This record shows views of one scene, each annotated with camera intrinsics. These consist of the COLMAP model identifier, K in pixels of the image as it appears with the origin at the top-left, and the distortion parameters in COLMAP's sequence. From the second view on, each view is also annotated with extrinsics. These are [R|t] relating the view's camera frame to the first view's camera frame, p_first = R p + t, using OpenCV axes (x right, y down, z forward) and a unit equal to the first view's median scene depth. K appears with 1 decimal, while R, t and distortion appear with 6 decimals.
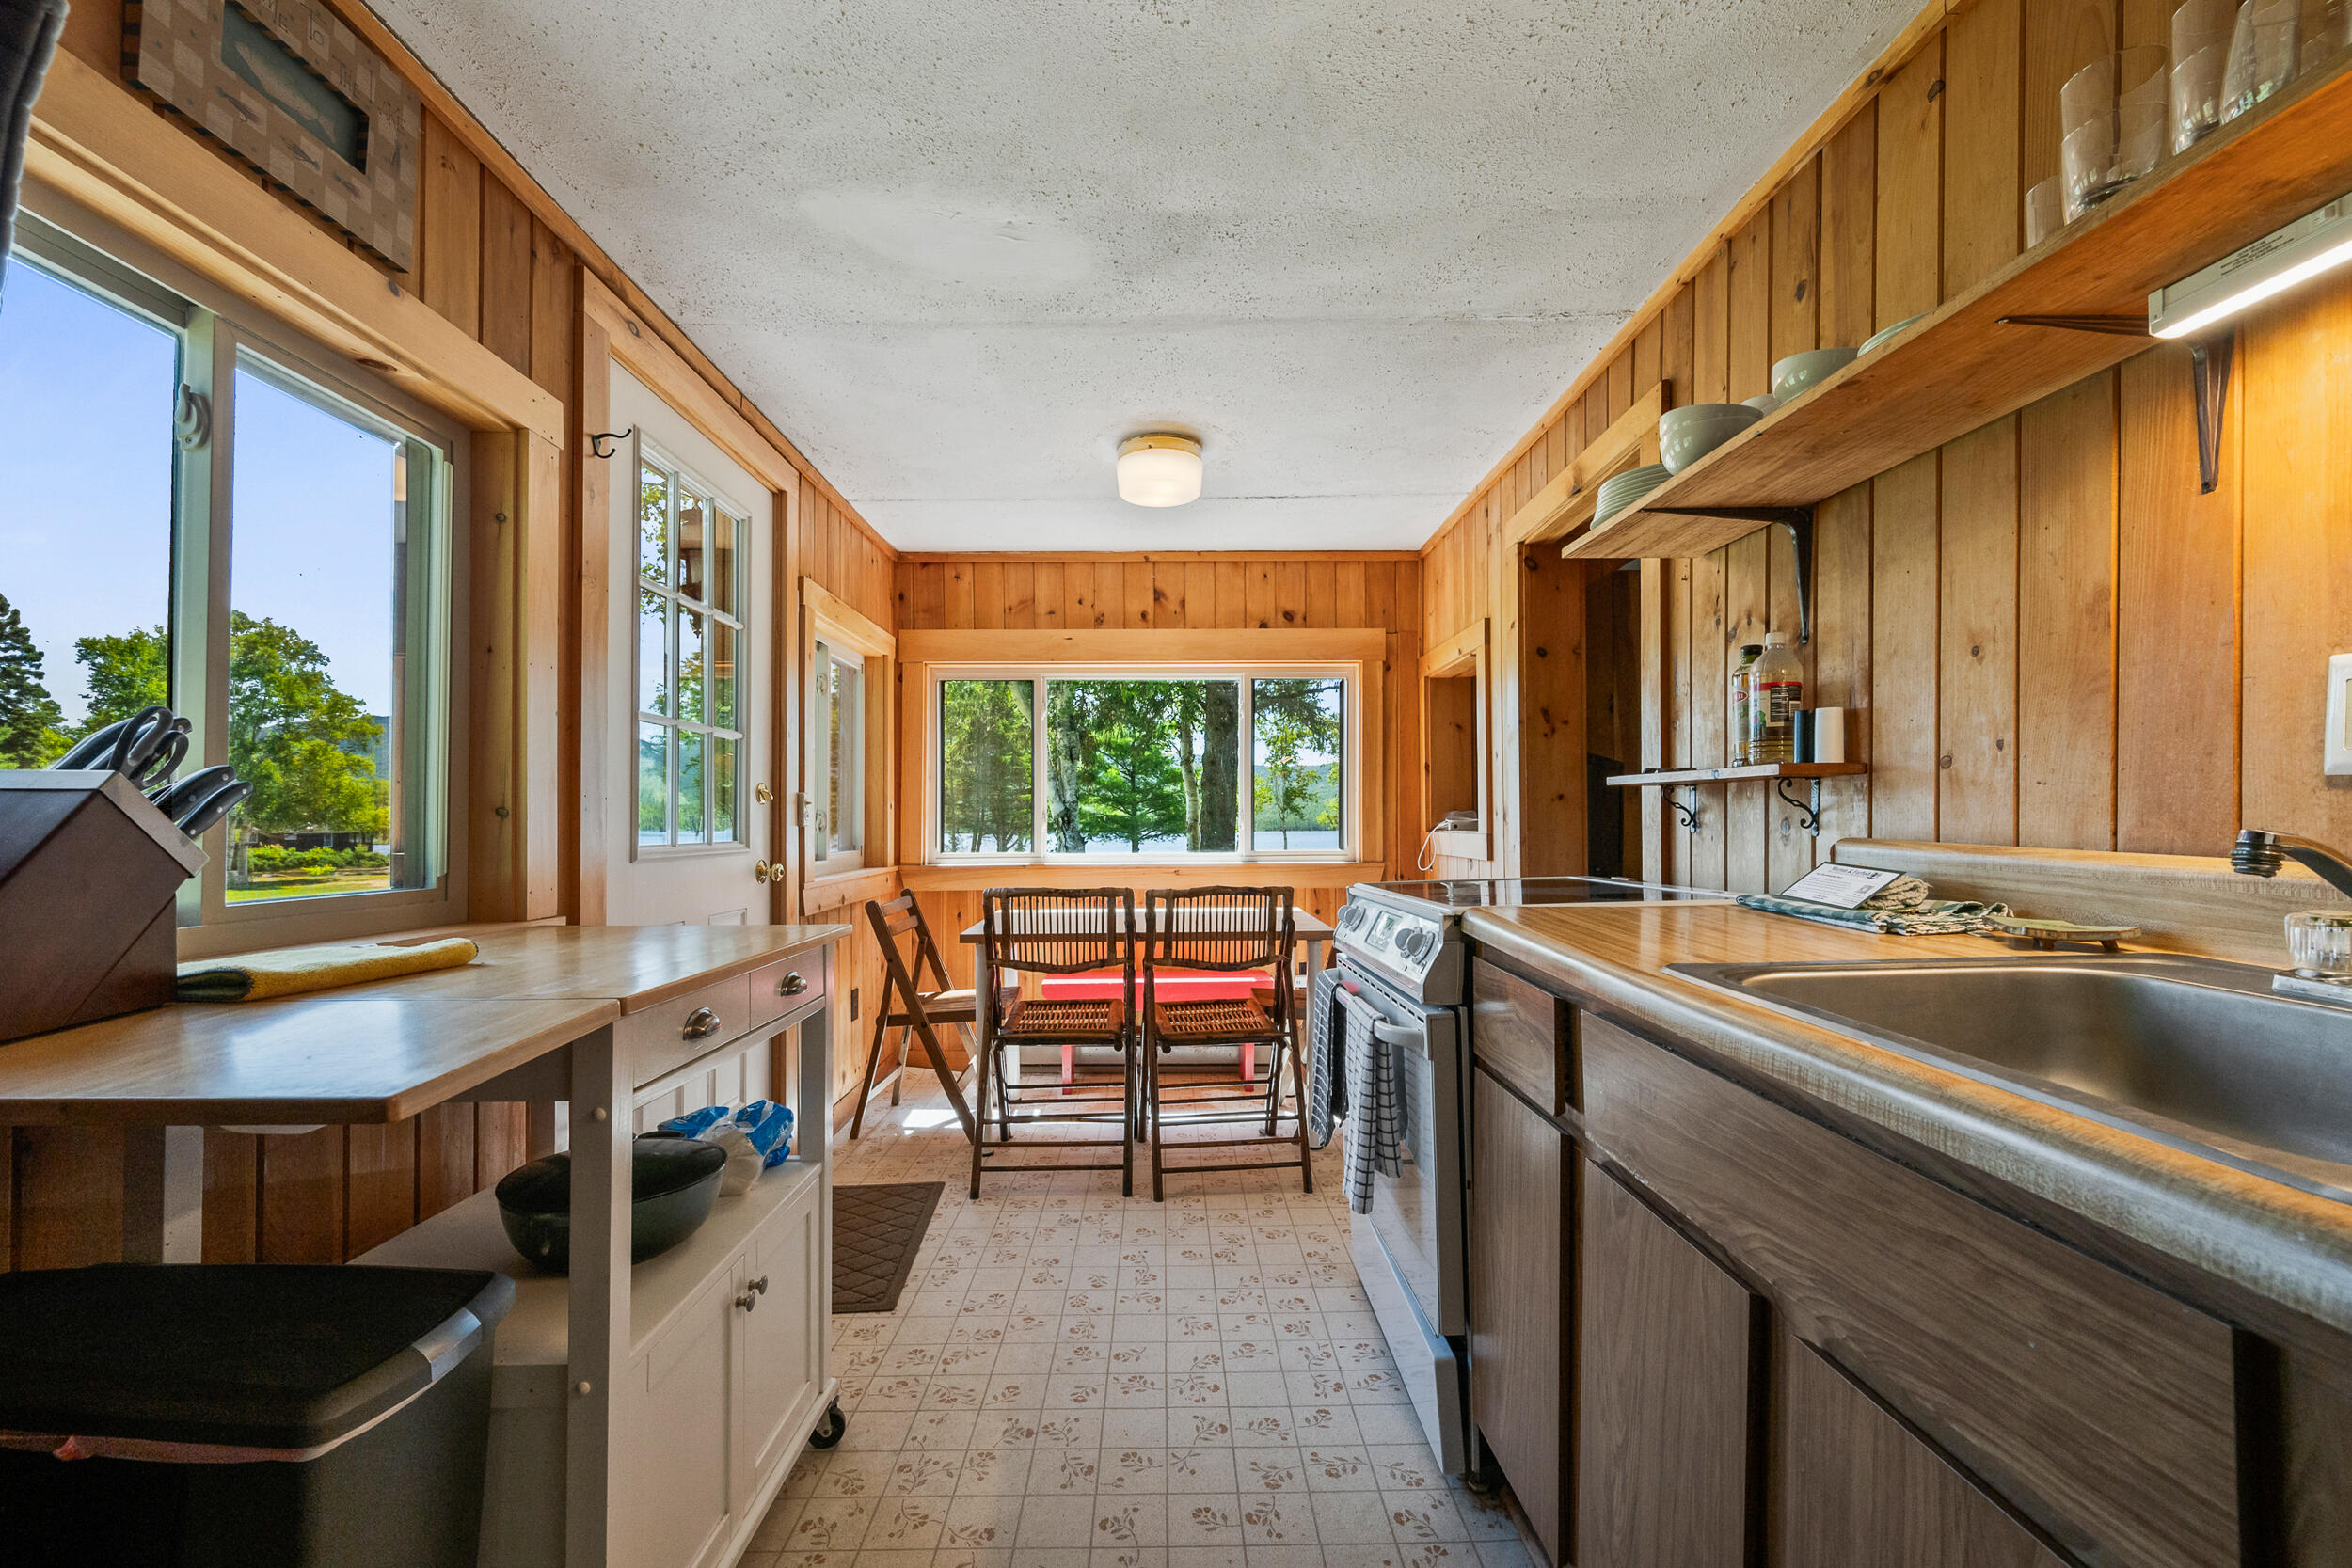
lens RADIAL K [[973.2, 0, 1183.5], [0, 973.2, 818.8], [0, 0, 1]] dist [-0.003828, -0.000127]
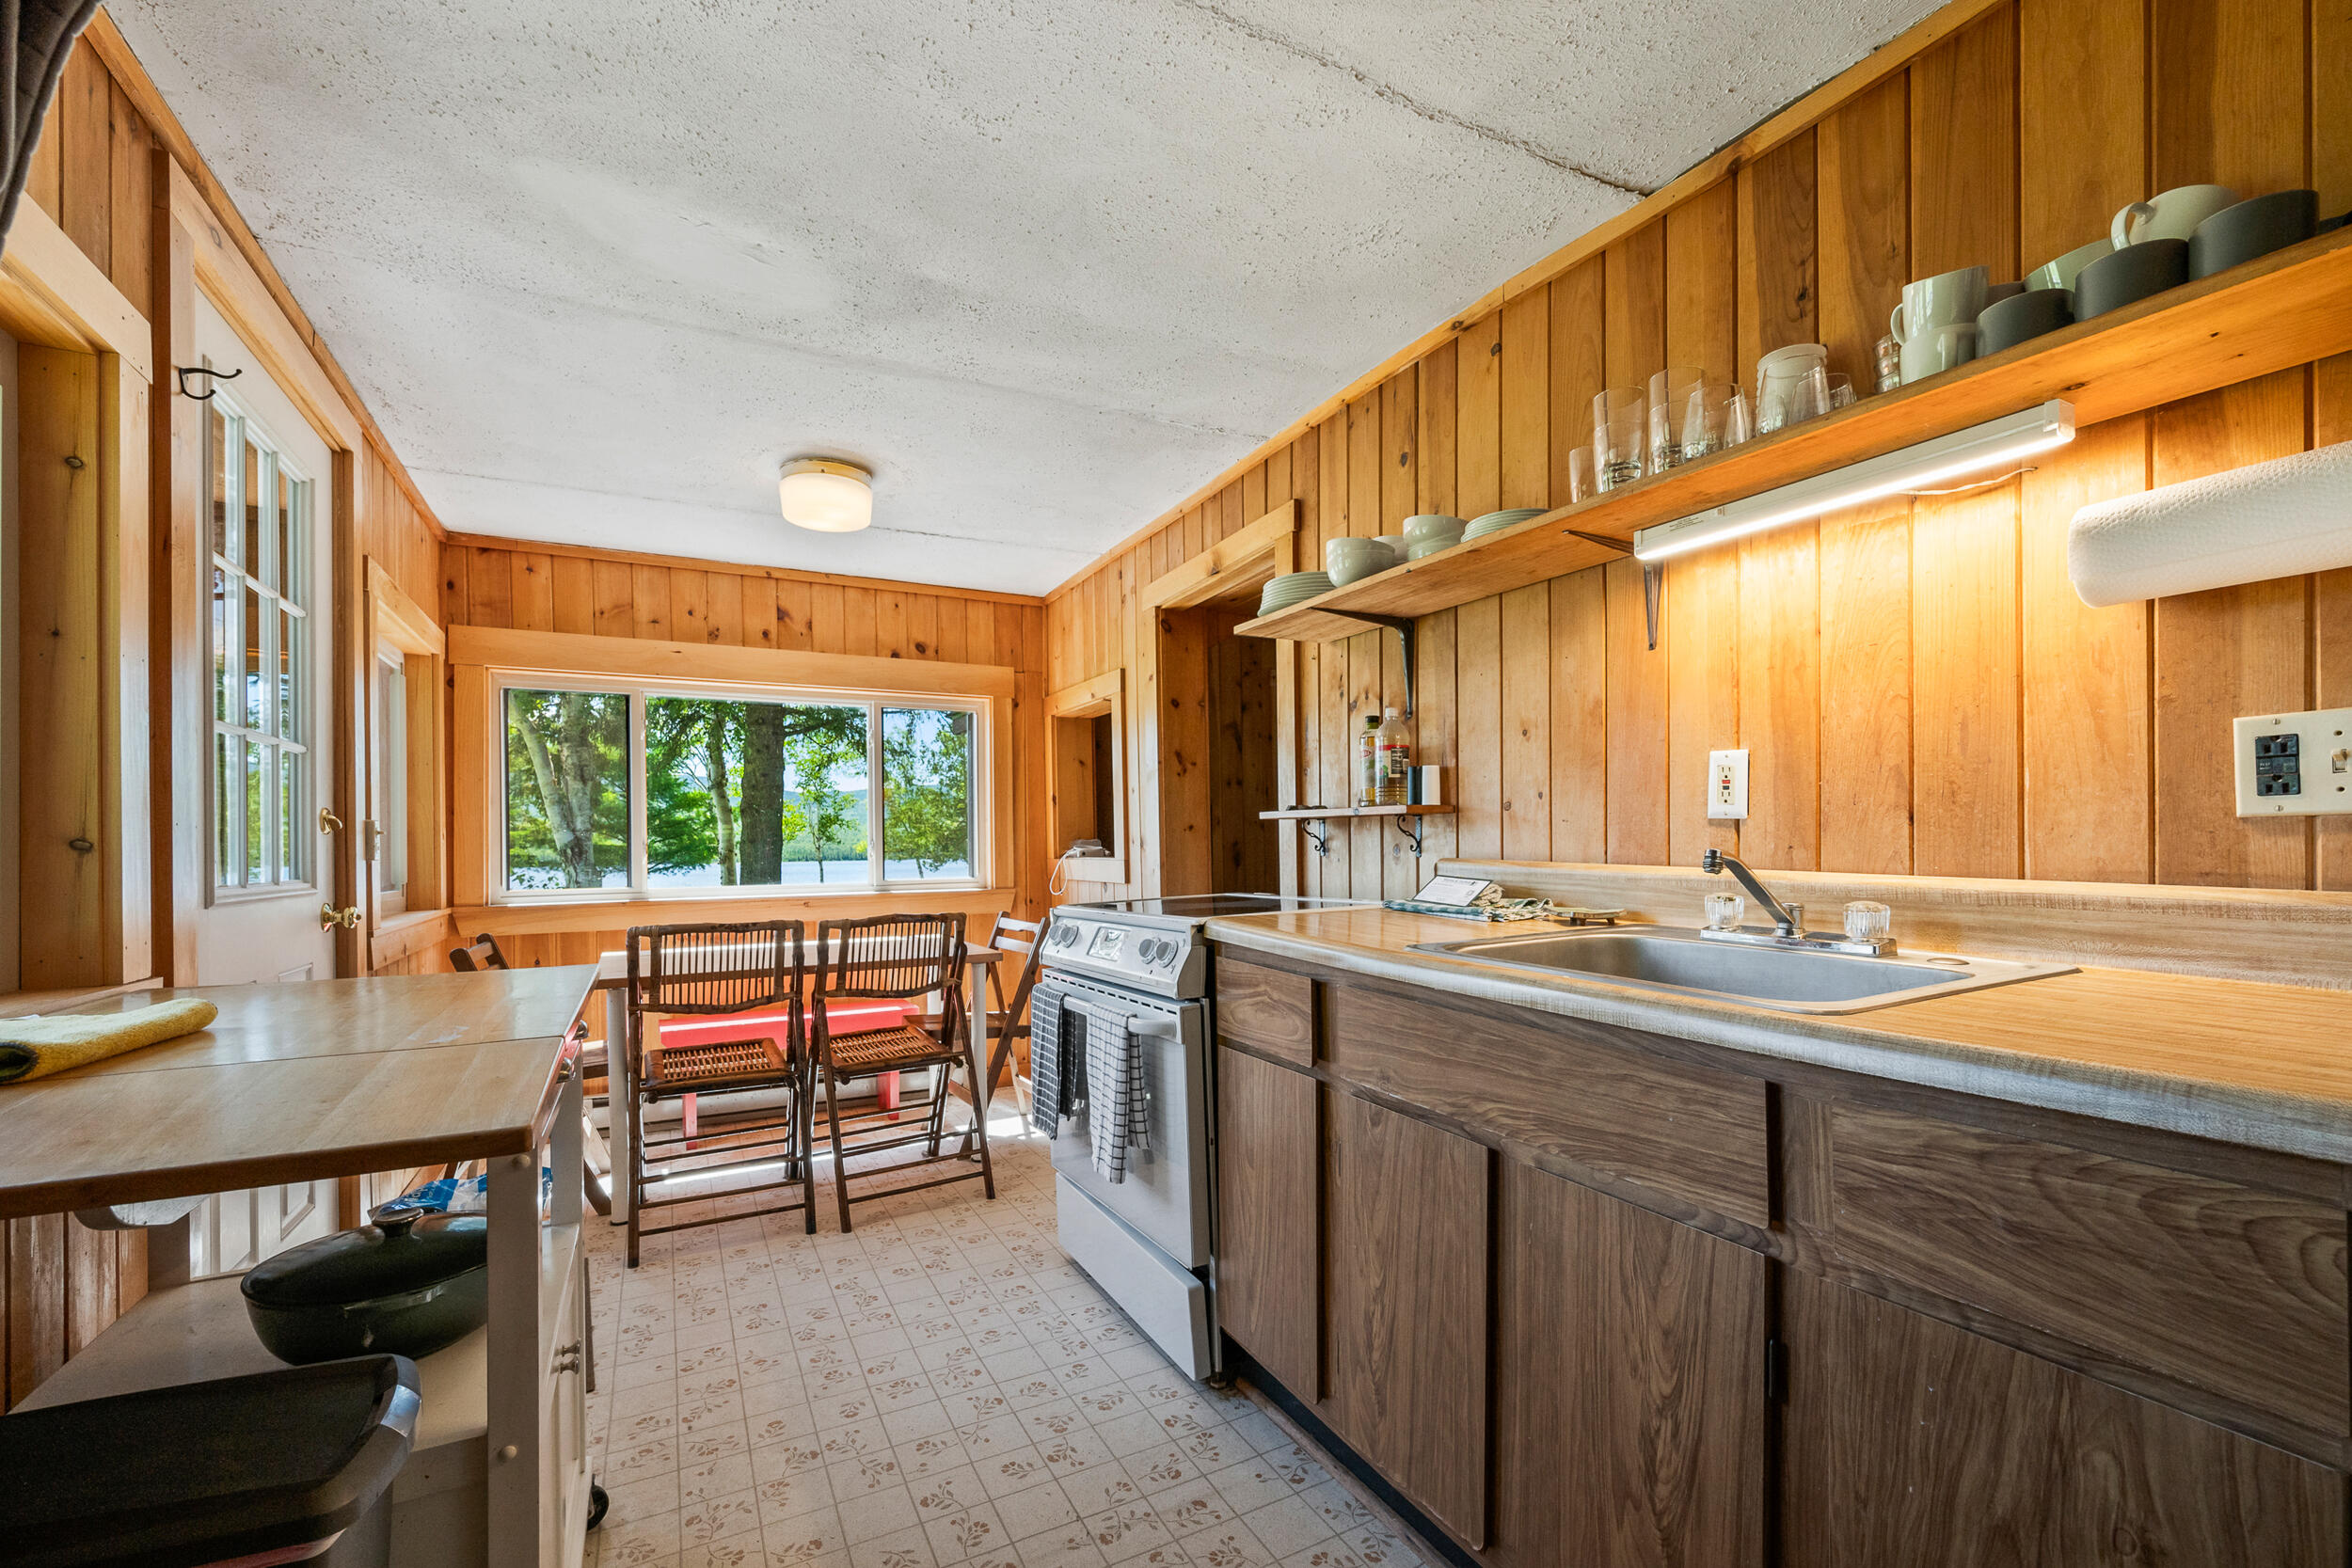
lens RADIAL K [[973.2, 0, 1200.7], [0, 973.2, 843.9], [0, 0, 1]] dist [-0.003828, -0.000127]
pose [[0.888596, -0.004841, 0.458666, -0.239298], [0.006486, 0.999977, -0.002012, -0.000420], [-0.458646, 0.004762, 0.888607, -0.081075]]
